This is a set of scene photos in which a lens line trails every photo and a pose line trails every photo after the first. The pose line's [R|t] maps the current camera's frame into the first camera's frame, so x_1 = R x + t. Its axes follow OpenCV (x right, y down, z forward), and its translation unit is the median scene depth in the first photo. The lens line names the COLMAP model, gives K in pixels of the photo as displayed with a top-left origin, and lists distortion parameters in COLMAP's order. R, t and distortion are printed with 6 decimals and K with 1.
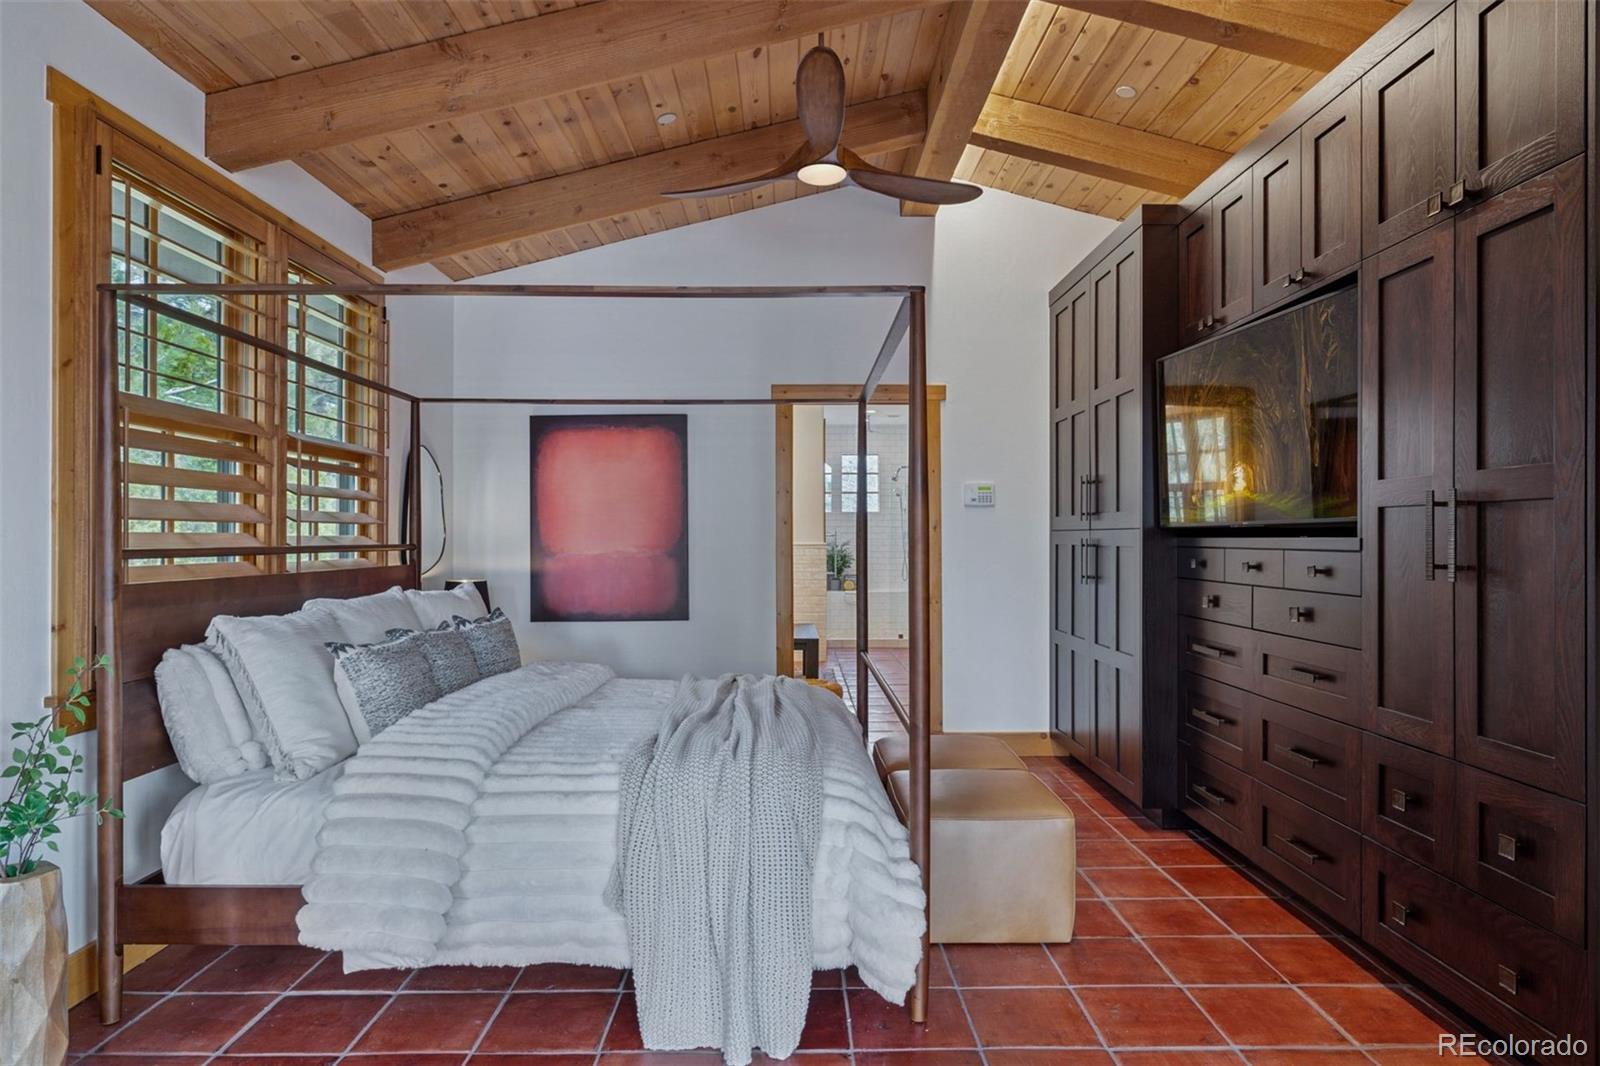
lens RADIAL K [[937.0, 0, 803.1], [0, 937.0, 532.9], [0, 0, 1]] dist [-0.013406, 0.002752]
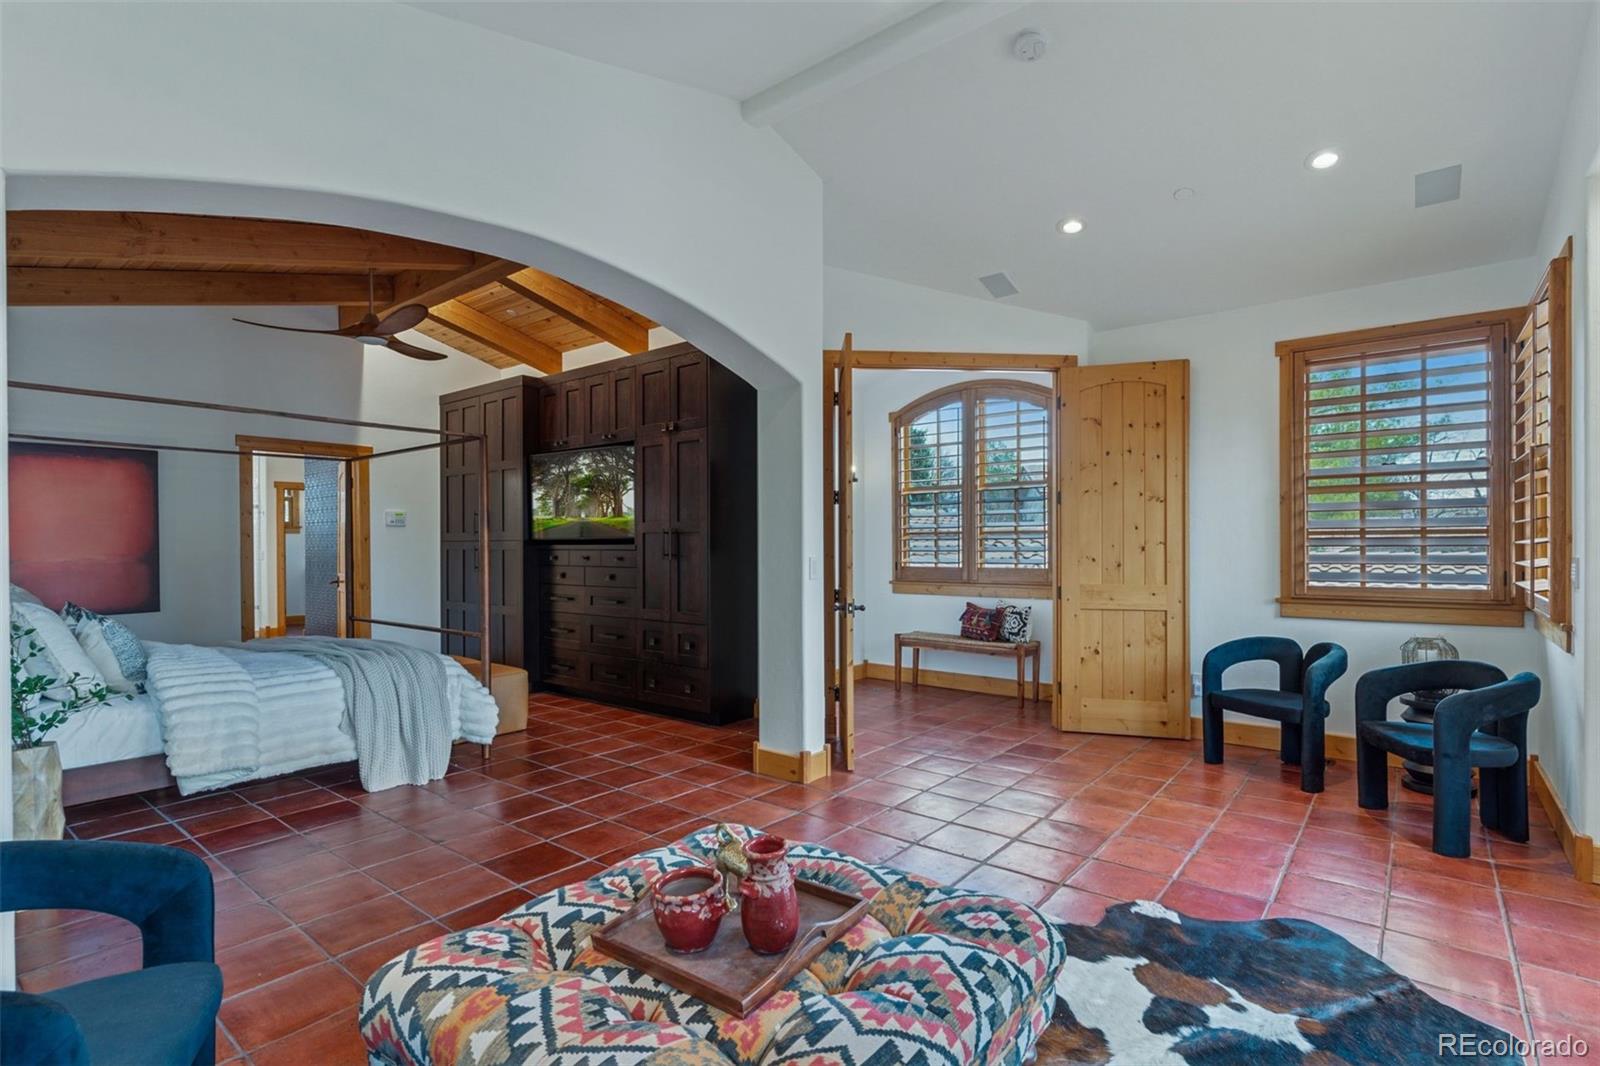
lens RADIAL K [[788.1, 0, 798.2], [0, 788.1, 537.8], [0, 0, 1]] dist [0.004163, -0.000021]
pose [[0.641883, 0.002371, 0.766799, -0.816423], [0.000791, 0.999993, -0.003754, -0.006192], [-0.766803, 0.003016, 0.641876, -0.774227]]
